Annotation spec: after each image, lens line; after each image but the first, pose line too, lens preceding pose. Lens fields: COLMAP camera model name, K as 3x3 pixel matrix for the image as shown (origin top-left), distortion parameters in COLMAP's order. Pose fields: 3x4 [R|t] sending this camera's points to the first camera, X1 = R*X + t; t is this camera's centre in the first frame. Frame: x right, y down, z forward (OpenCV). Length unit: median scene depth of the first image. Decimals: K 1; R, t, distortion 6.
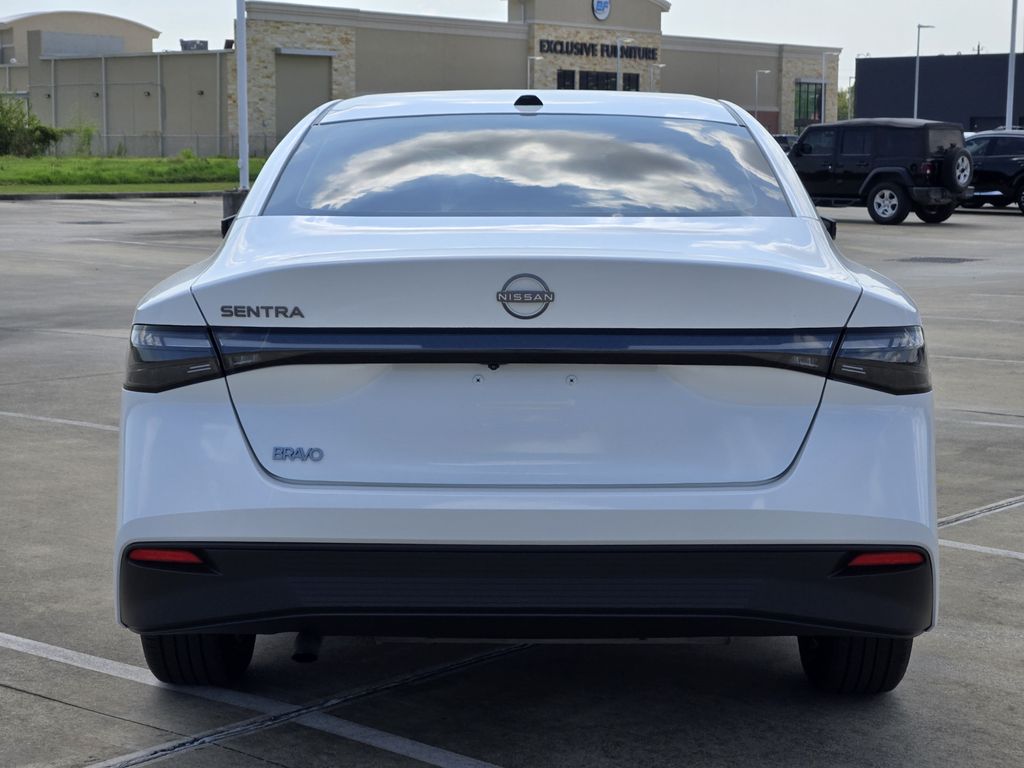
lens RADIAL K [[1969.9, 0, 512.0], [0, 1969.9, 384.0], [0, 0, 1]] dist [-0.045915, 0.337722]
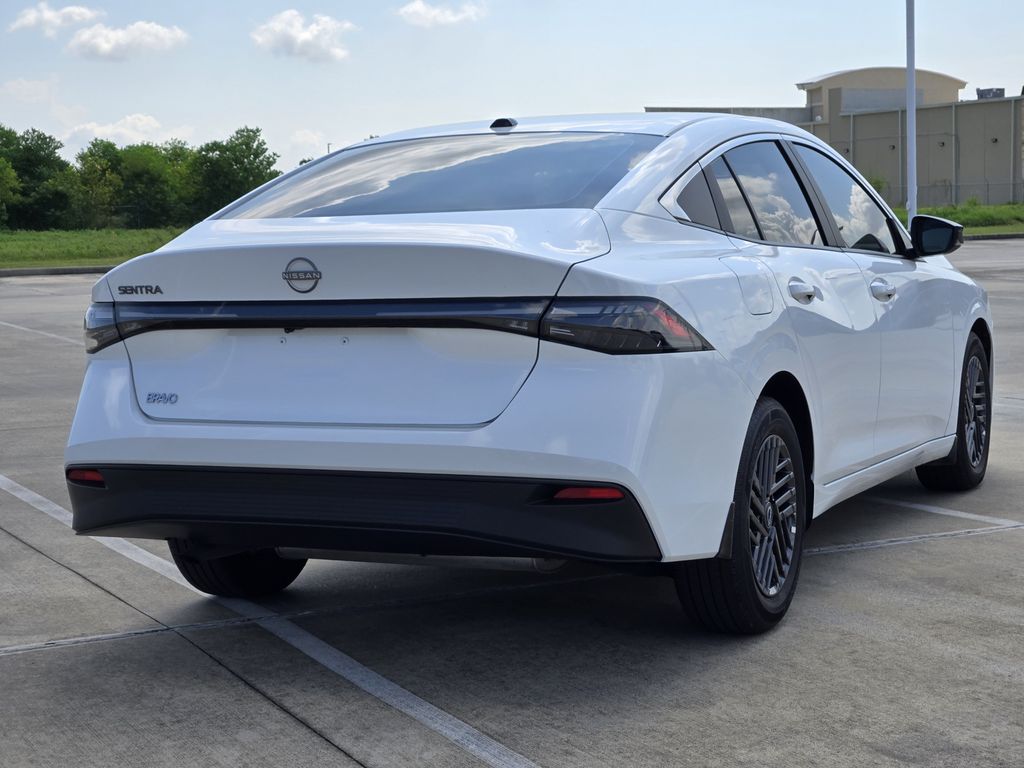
lens RADIAL K [[1969.9, 0, 512.0], [0, 1969.9, 384.0], [0, 0, 1]] dist [-0.045915, 0.337722]
pose [[0.908159, 0.004509, -0.418601, 0.642871], [-0.015886, 0.999593, -0.023697, 0.052708], [0.418324, 0.028170, 0.907861, -0.088468]]
